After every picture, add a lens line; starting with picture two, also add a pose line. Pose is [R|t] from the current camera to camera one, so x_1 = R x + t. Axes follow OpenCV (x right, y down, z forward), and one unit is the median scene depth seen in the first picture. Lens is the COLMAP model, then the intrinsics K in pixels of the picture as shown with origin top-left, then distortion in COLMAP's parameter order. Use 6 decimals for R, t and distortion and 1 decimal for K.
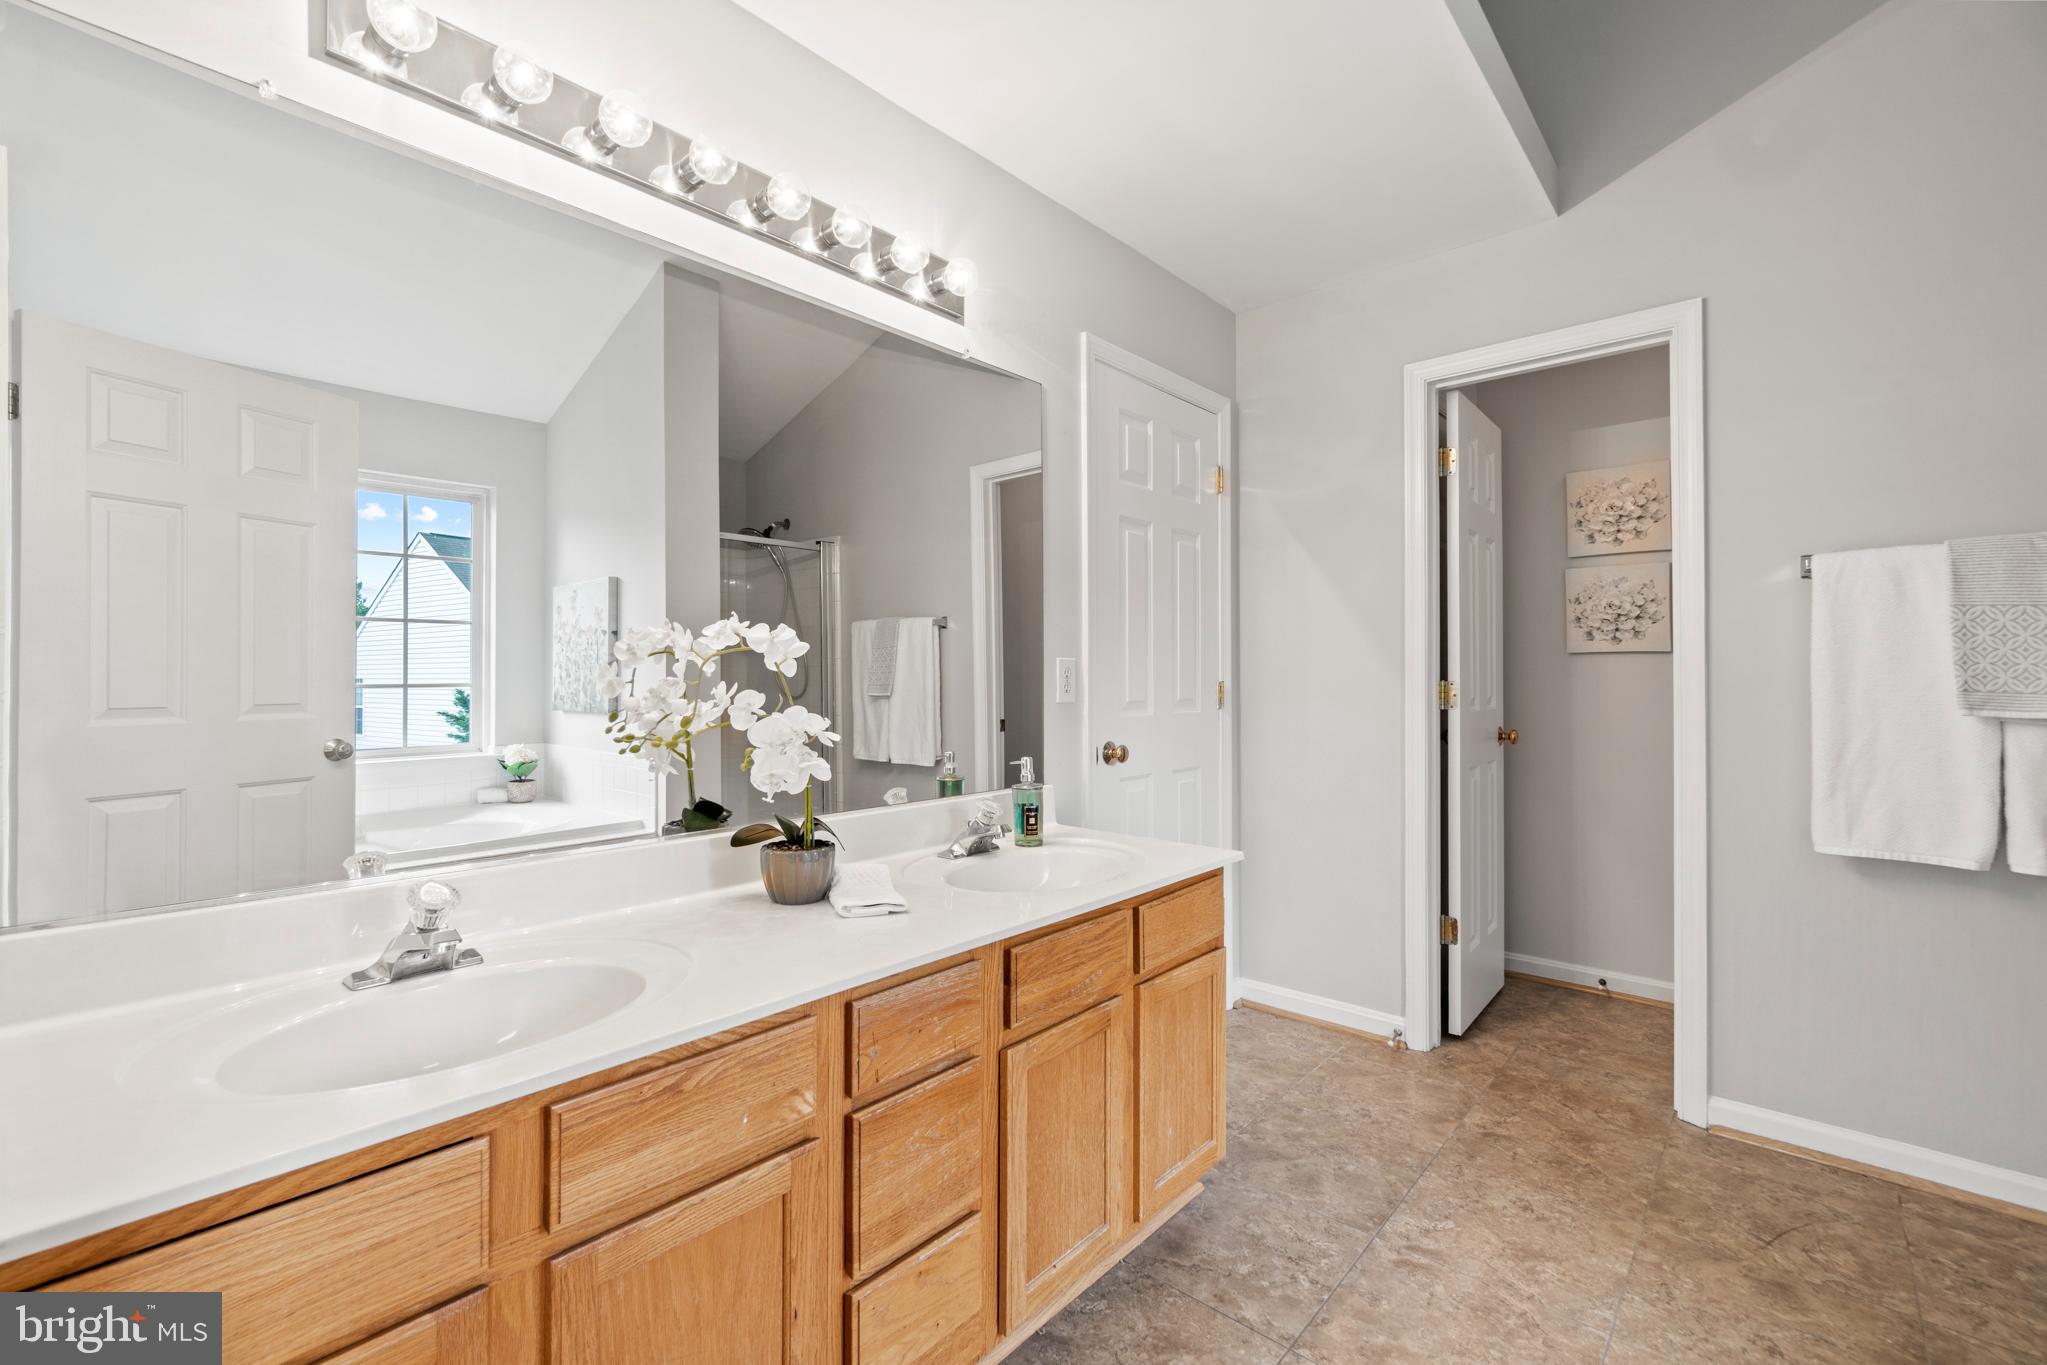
lens RADIAL K [[882.2, 0, 1022.4], [0, 882.2, 675.2], [0, 0, 1]] dist [-0.005500, 0.000483]
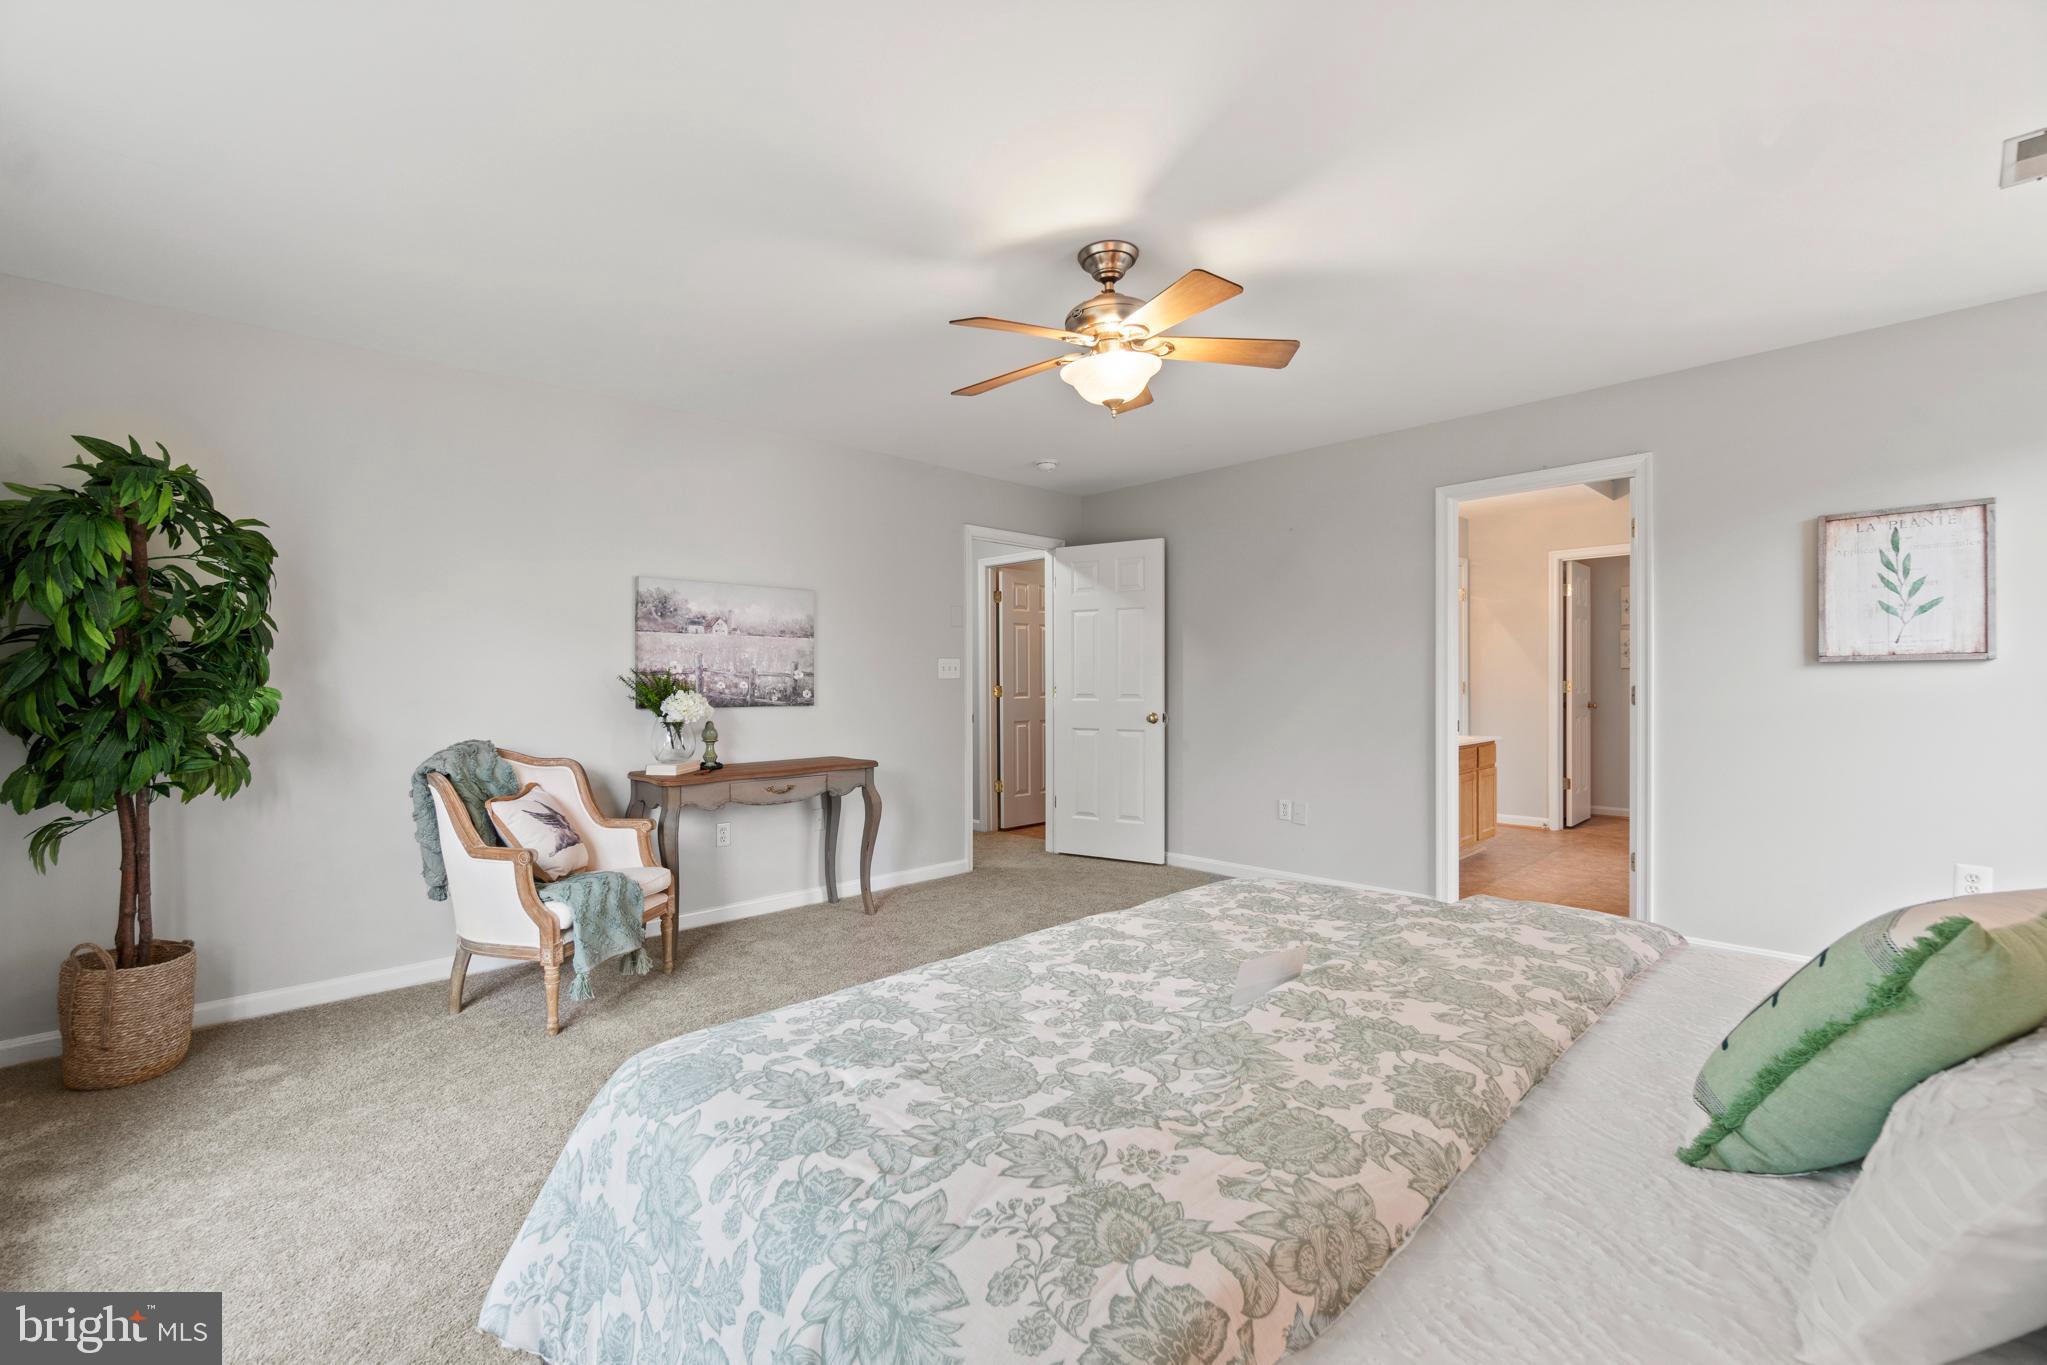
lens RADIAL K [[926.1, 0, 1024.2], [0, 926.1, 690.6], [0, 0, 1]] dist [-0.002180, -0.000090]
pose [[0.998678, -0.005105, -0.051149, -0.874936], [0.006170, 0.999767, 0.020692, -0.029937], [0.051031, -0.020981, 0.998477, -1.613671]]
